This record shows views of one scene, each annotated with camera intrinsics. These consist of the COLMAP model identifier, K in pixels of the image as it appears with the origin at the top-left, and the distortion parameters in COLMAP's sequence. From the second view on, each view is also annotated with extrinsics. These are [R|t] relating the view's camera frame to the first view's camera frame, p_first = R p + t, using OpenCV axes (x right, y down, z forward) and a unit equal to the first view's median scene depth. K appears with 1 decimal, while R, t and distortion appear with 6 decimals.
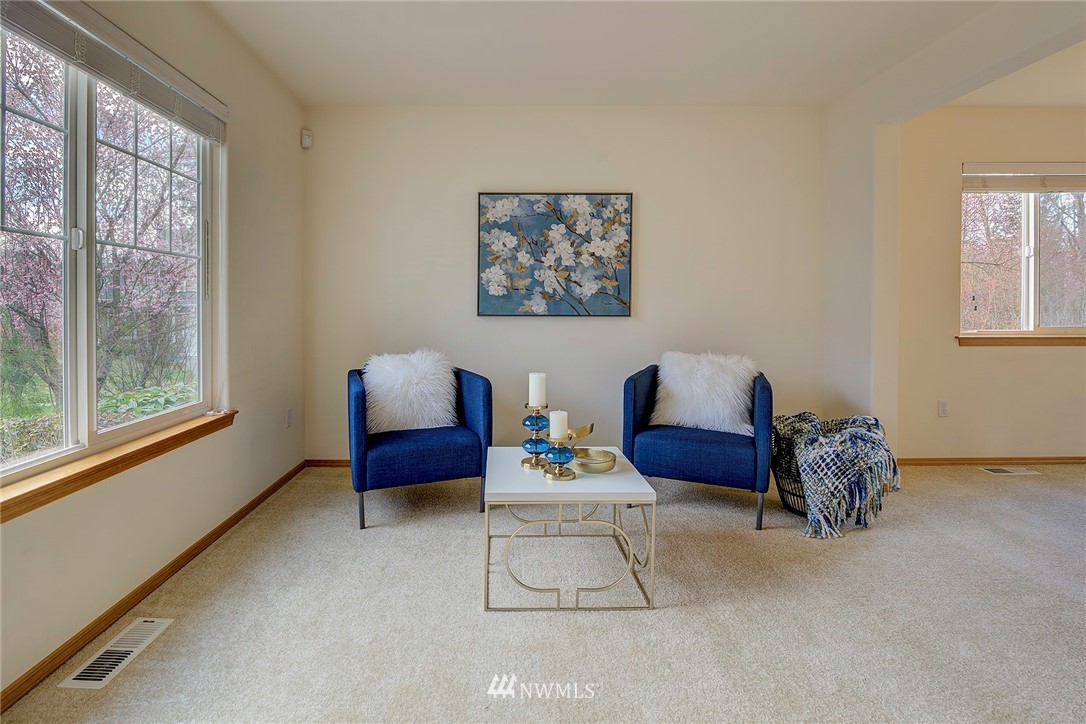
lens RADIAL K [[499.9, 0, 545.6], [0, 499.9, 314.2], [0, 0, 1]] dist [-0.016980, 0.000598]
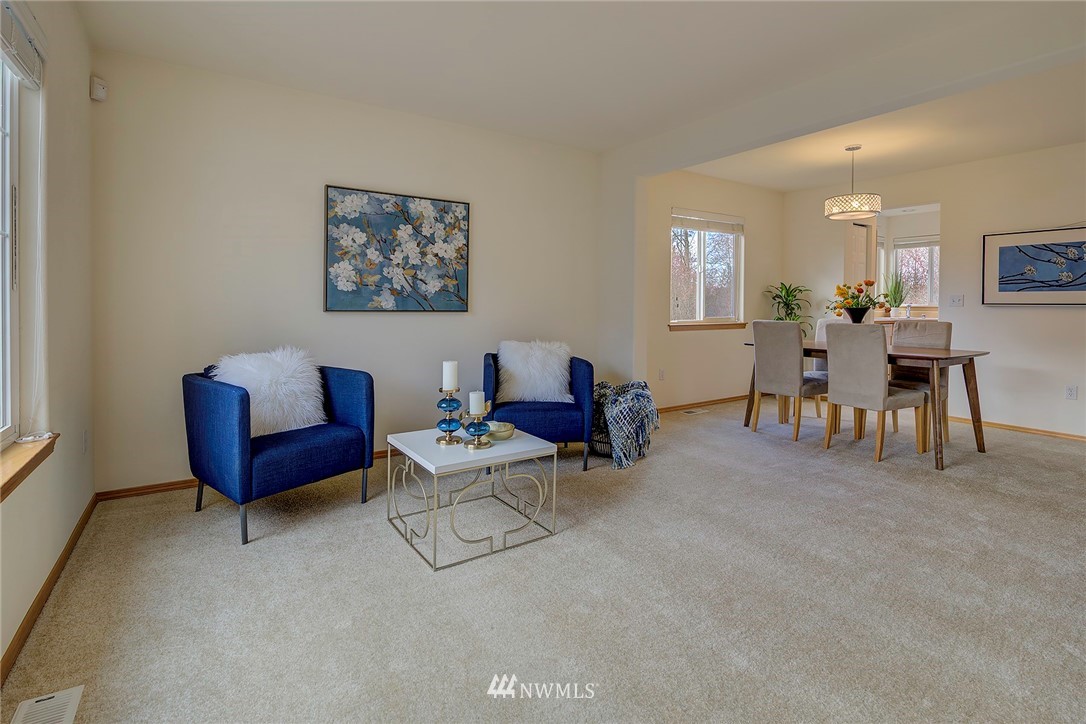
lens RADIAL K [[499.9, 0, 545.6], [0, 499.9, 314.2], [0, 0, 1]] dist [-0.016980, 0.000598]
pose [[0.837006, -0.005010, 0.547170, -0.308128], [0.001196, 0.999972, 0.007328, 0.002096], [-0.547192, -0.005479, 0.836989, -0.048553]]
